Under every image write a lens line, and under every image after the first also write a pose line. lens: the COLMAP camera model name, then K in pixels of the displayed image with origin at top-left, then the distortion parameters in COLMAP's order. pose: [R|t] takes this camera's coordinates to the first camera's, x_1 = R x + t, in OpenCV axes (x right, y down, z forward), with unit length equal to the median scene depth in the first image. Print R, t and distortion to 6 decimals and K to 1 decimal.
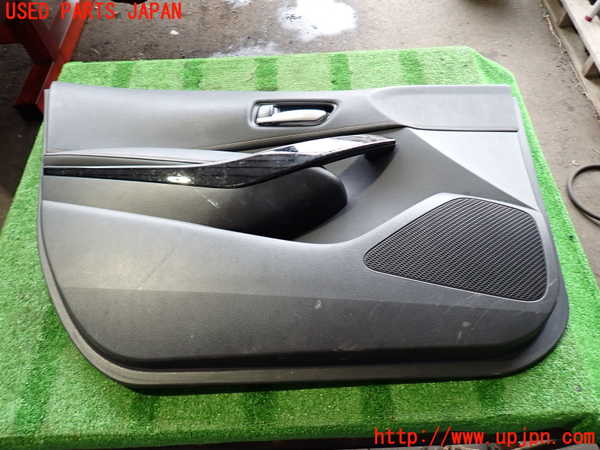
lens RADIAL K [[453.2, 0, 300.0], [0, 453.2, 225.0], [0, 0, 1]] dist [-0.007321, -0.002391]
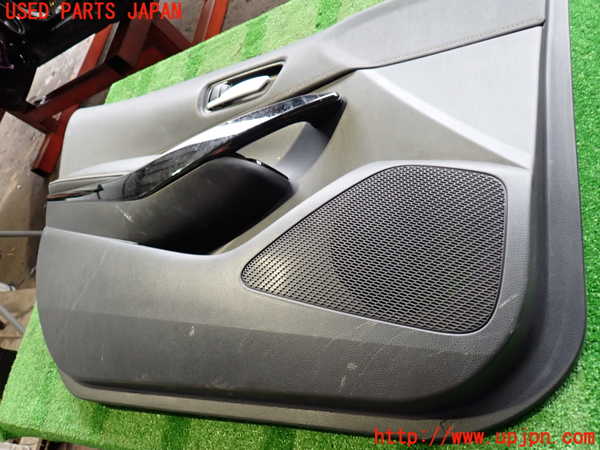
lens RADIAL K [[446.2, 0, 300.0], [0, 446.2, 225.0], [0, 0, 1]] dist [-0.004487, -0.004207]
pose [[0.854561, -0.092402, -0.511066, 0.409983], [0.151135, 0.985702, 0.074497, -0.032078], [0.496875, -0.140902, 0.856307, 0.258709]]
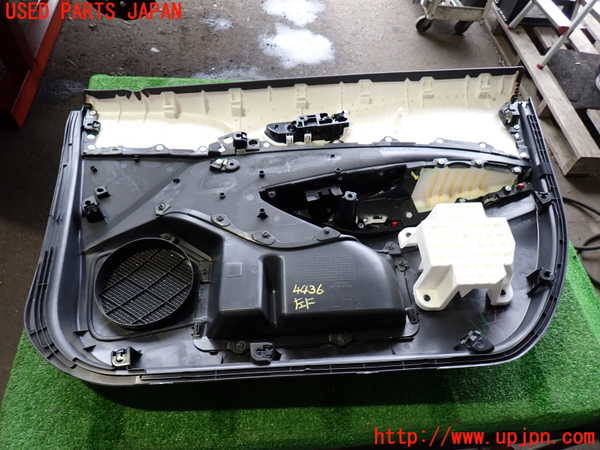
lens RADIAL K [[446.2, 0, 300.0], [0, 446.2, 225.0], [0, 0, 1]] dist [-0.004487, -0.004207]
pose [[0.989618, 0.023546, 0.141784, -0.219428], [-0.017098, 0.998771, -0.046525, 0.008538], [-0.142705, 0.043618, 0.988804, -0.018279]]
